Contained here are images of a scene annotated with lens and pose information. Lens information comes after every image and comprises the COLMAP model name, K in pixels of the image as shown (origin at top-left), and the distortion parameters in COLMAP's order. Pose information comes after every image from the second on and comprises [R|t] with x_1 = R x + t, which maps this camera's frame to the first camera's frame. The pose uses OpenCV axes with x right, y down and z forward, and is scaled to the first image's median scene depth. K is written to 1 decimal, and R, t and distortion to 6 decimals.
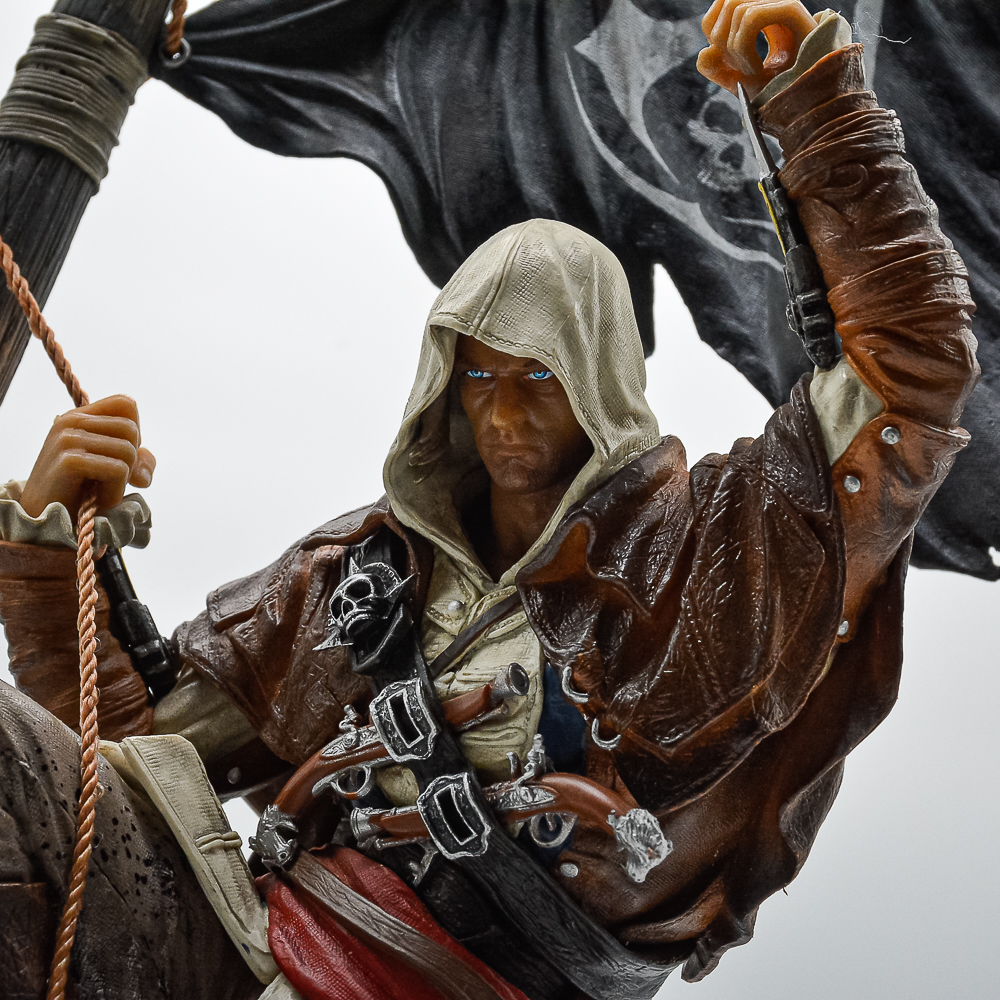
lens RADIAL K [[3151.2, 0, 500.0], [0, 3151.2, 500.0], [0, 0, 1]] dist [0.191333, 0.546186]
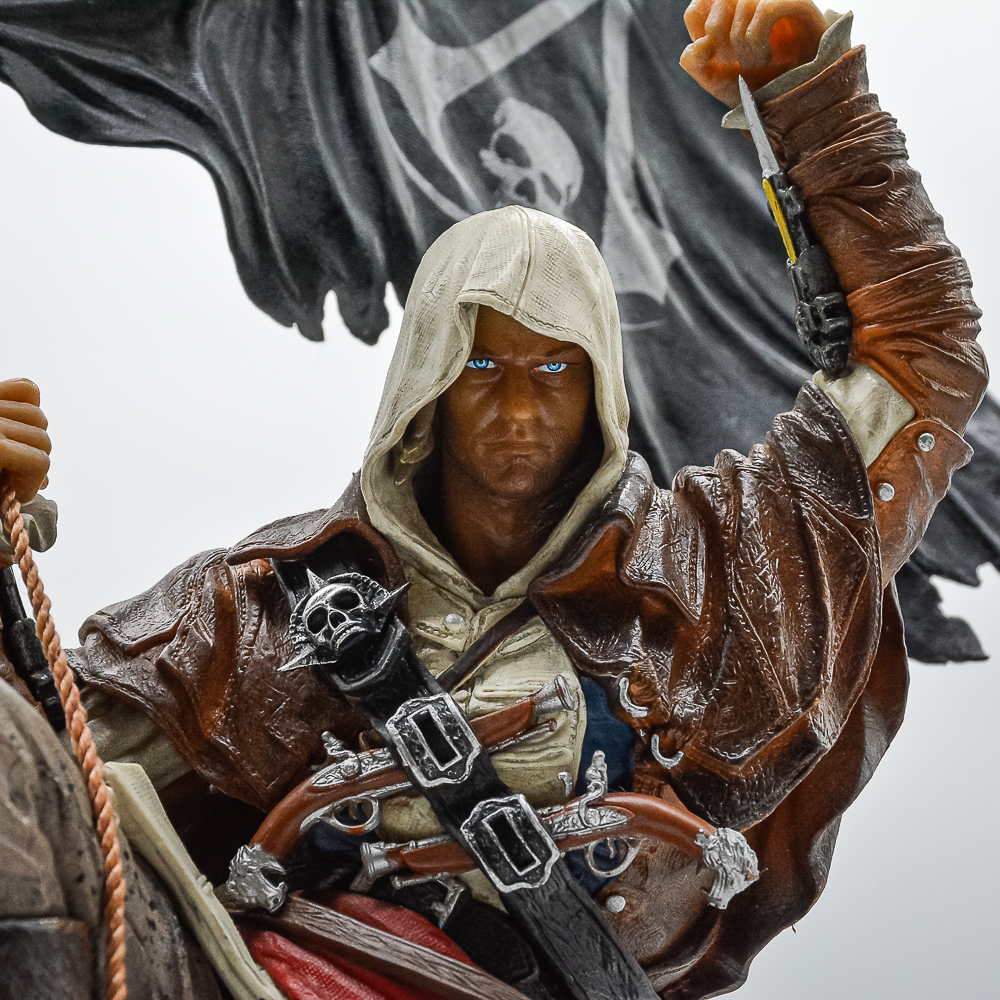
lens RADIAL K [[3151.2, 0, 500.0], [0, 3151.2, 500.0], [0, 0, 1]] dist [0.191333, 0.546186]
pose [[0.903006, 0.041581, 0.427611, -0.395057], [-0.002615, 0.995819, -0.091311, 0.083223], [-0.429620, 0.081336, 0.899339, 0.184861]]
